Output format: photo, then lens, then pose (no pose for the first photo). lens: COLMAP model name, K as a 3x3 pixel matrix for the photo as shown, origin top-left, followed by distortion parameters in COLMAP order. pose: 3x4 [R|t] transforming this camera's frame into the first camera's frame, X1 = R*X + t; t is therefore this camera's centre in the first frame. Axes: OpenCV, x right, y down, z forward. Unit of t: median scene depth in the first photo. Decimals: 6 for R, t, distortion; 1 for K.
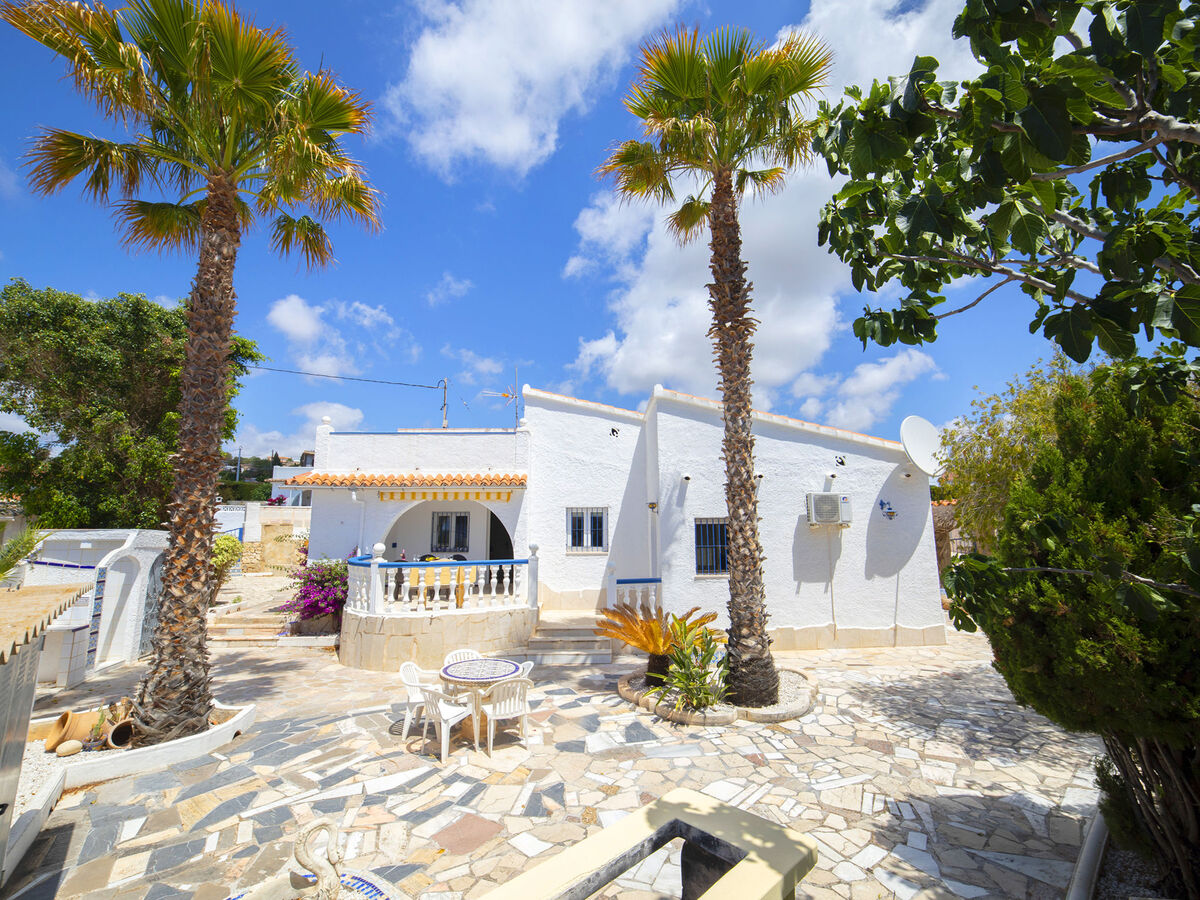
lens RADIAL K [[554.6, 0, 601.5], [0, 554.6, 418.8], [0, 0, 1]] dist [-0.020226, 0.009297]
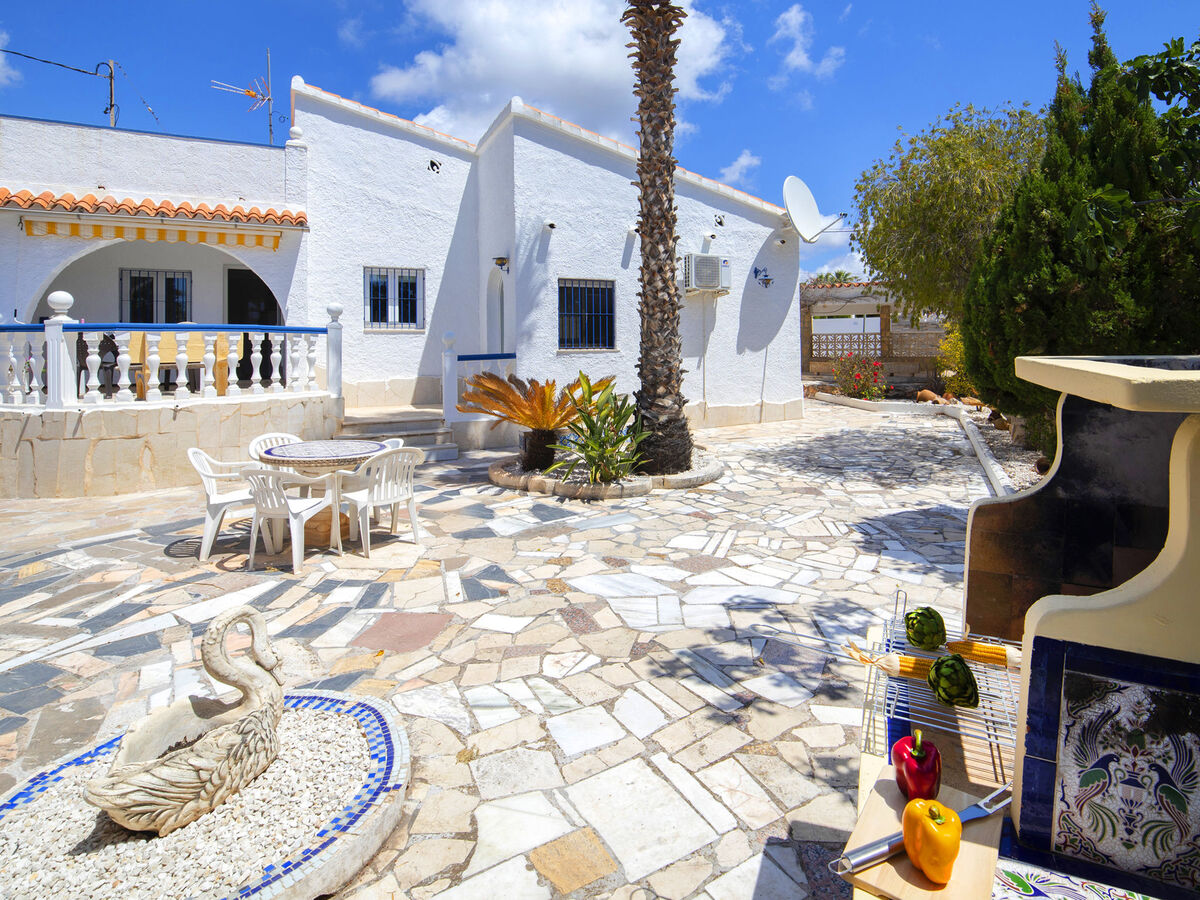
lens RADIAL K [[696.3, 0, 600.4], [0, 696.3, 353.1], [0, 0, 1]] dist [-0.029332, 0.026386]
pose [[0.892059, 0.005321, 0.451888, -0.263401], [-0.074724, 0.987904, 0.135878, 0.174615], [-0.445699, -0.154978, 0.881666, 0.114592]]
